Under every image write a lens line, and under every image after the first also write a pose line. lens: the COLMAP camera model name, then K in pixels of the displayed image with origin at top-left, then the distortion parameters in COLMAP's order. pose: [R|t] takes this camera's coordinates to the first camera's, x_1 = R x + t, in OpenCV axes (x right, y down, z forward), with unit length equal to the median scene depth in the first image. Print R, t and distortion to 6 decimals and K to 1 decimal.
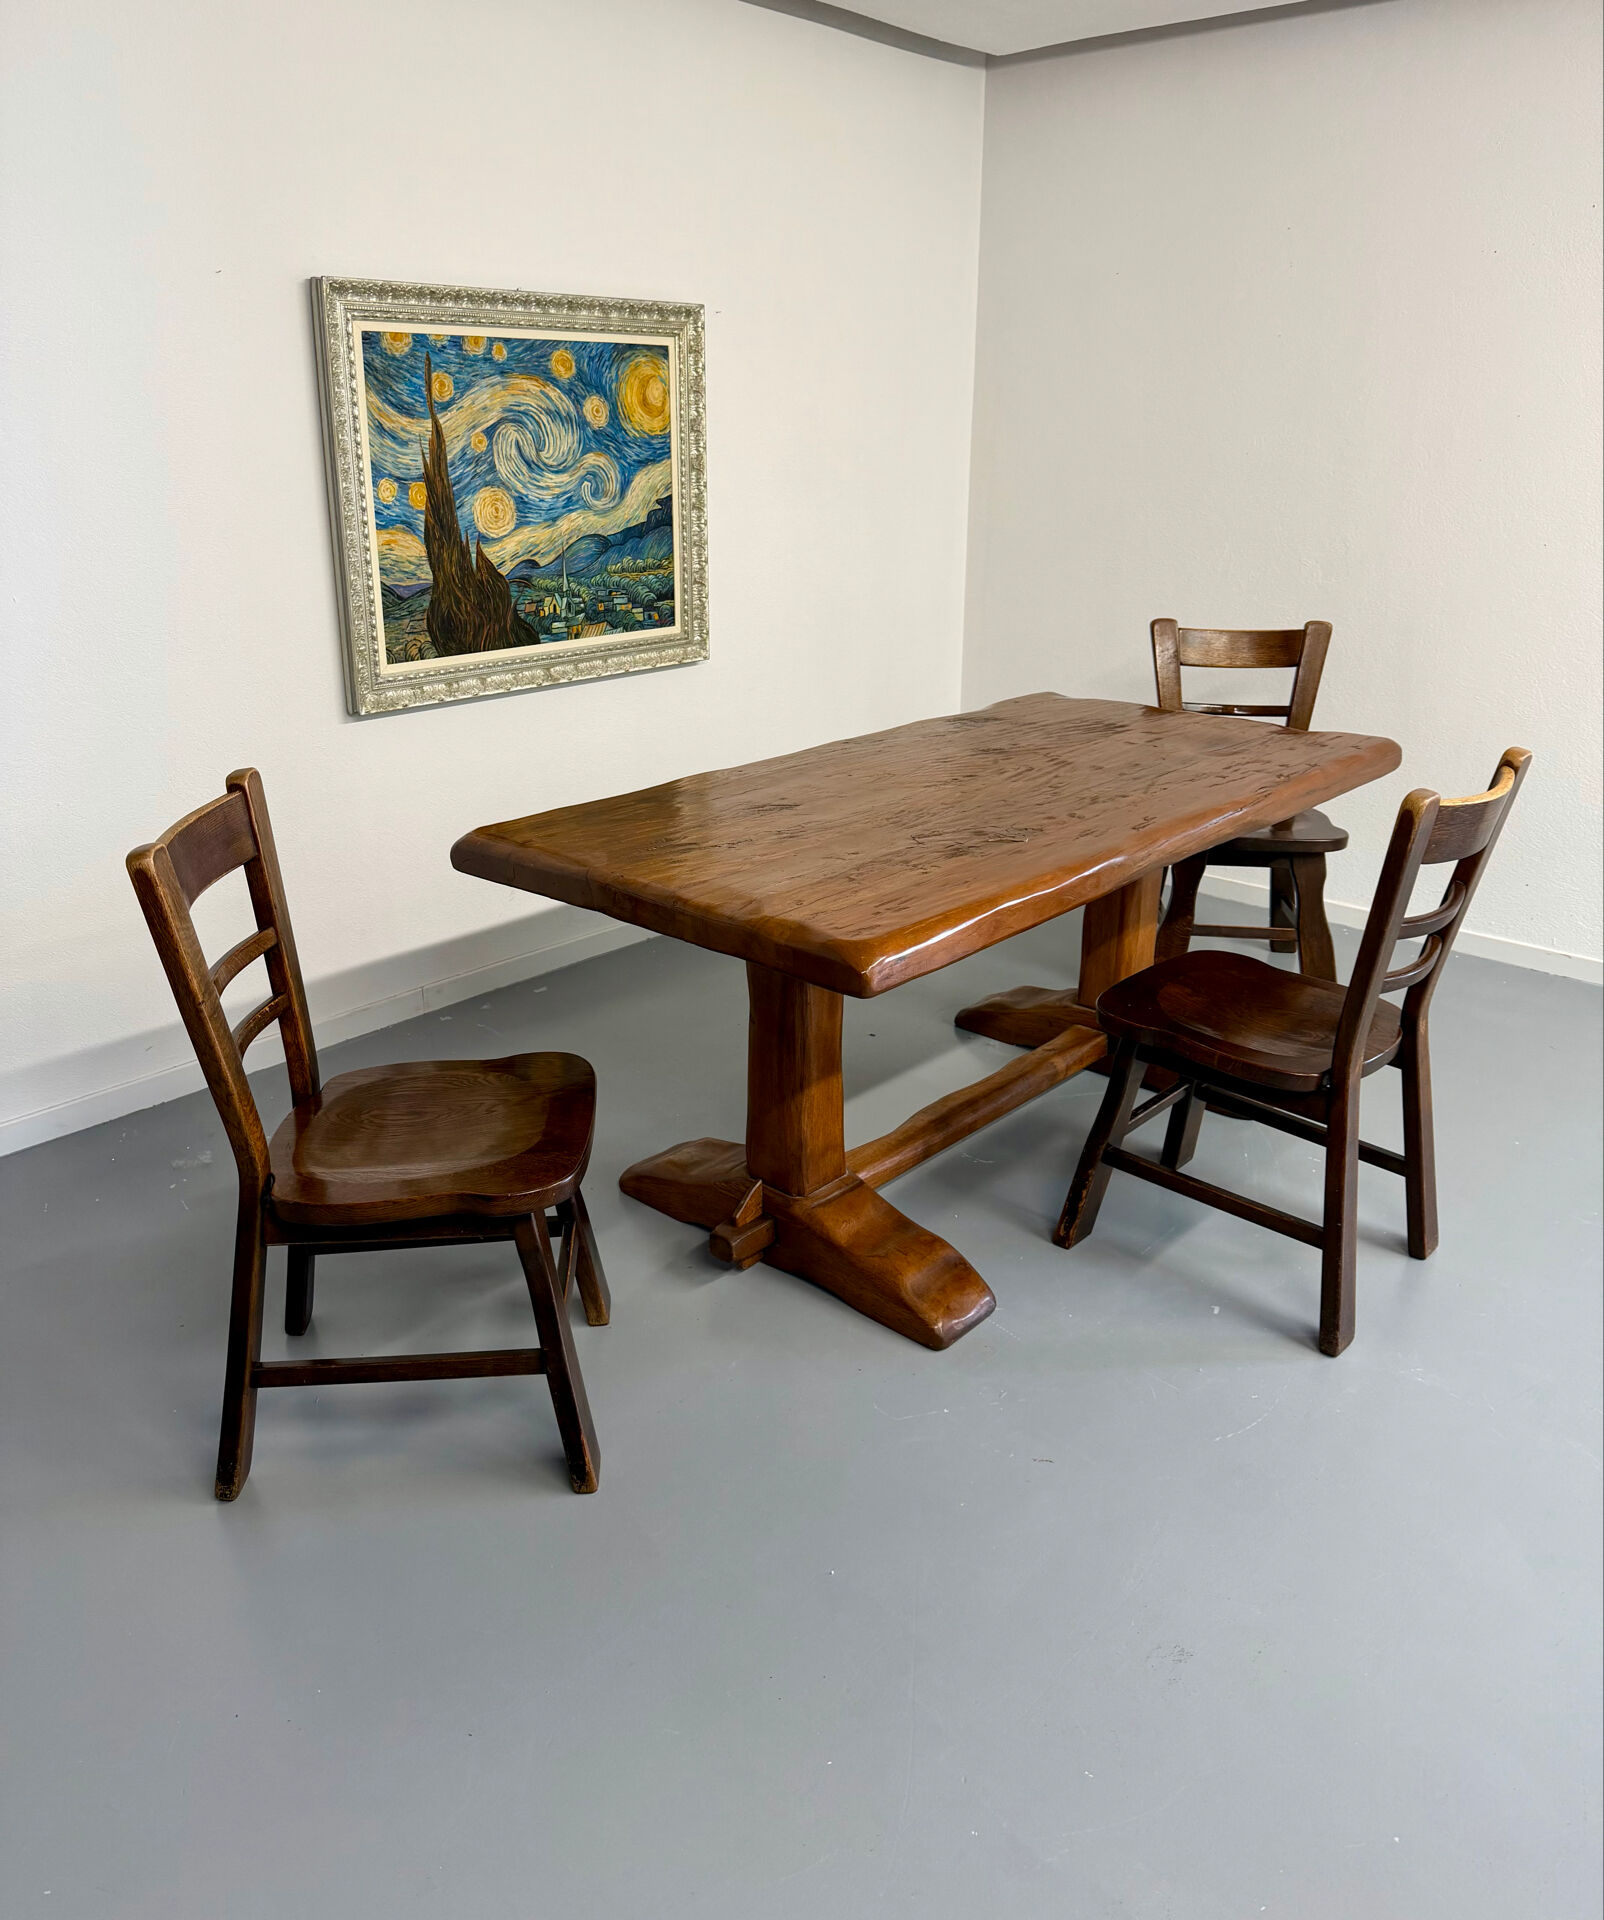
lens RADIAL K [[1507.8, 0, 791.7], [0, 1507.8, 855.5], [0, 0, 1]] dist [0.212156, -0.358361]
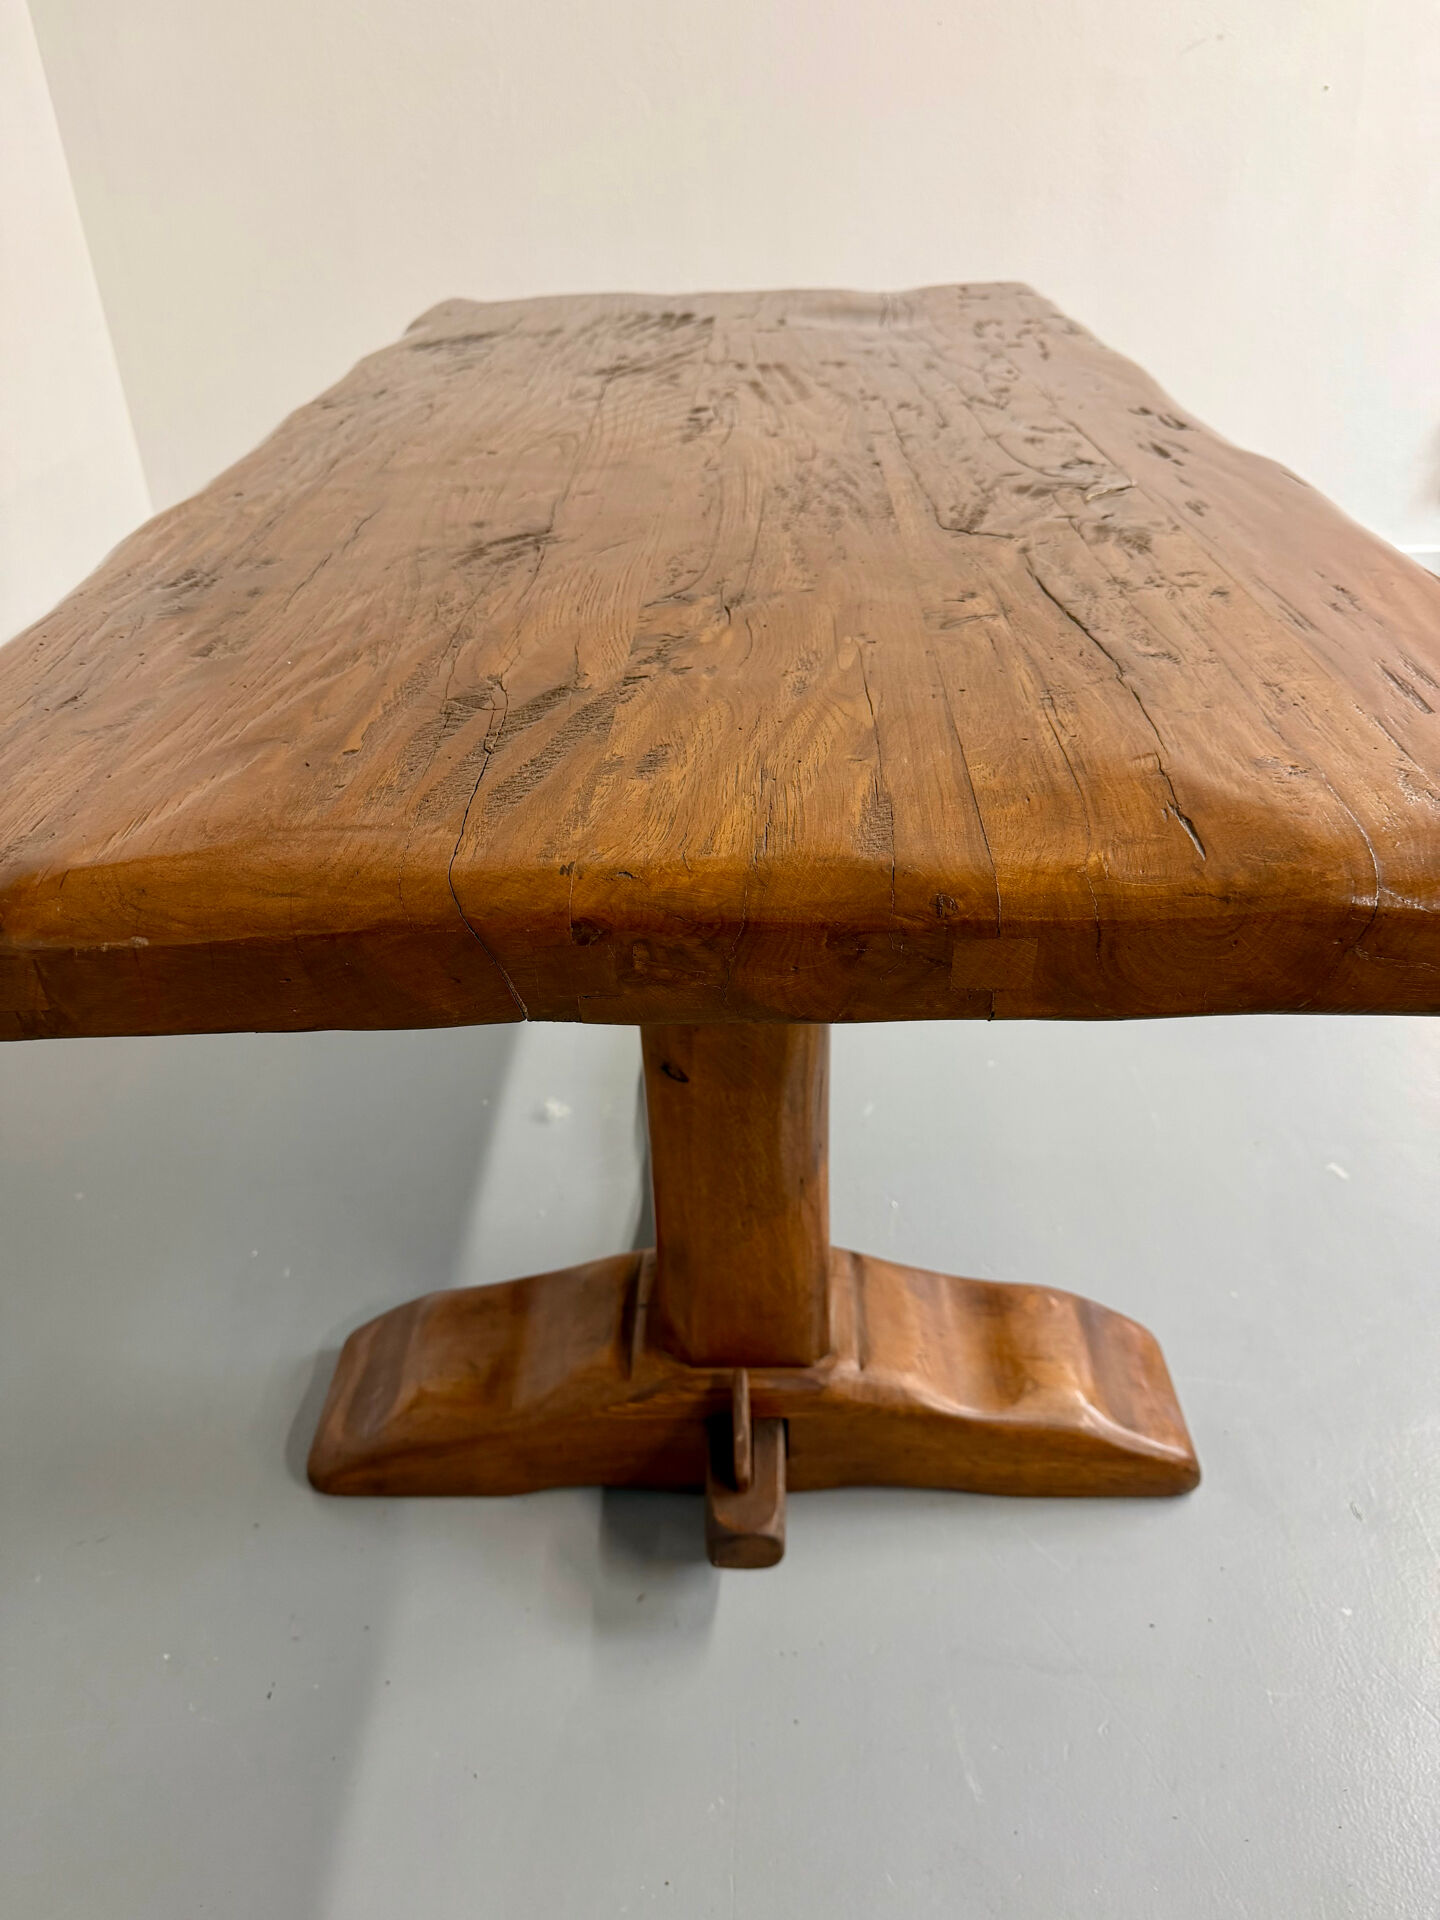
lens RADIAL K [[1385.1, 0, 715.8], [0, 1385.1, 953.9], [0, 0, 1]] dist [0.064777, -0.075379]
pose [[0.759027, -0.373191, 0.533485, -0.148080], [0.218726, 0.917952, 0.330942, -0.031712], [-0.613219, -0.134507, 0.778377, 0.502719]]
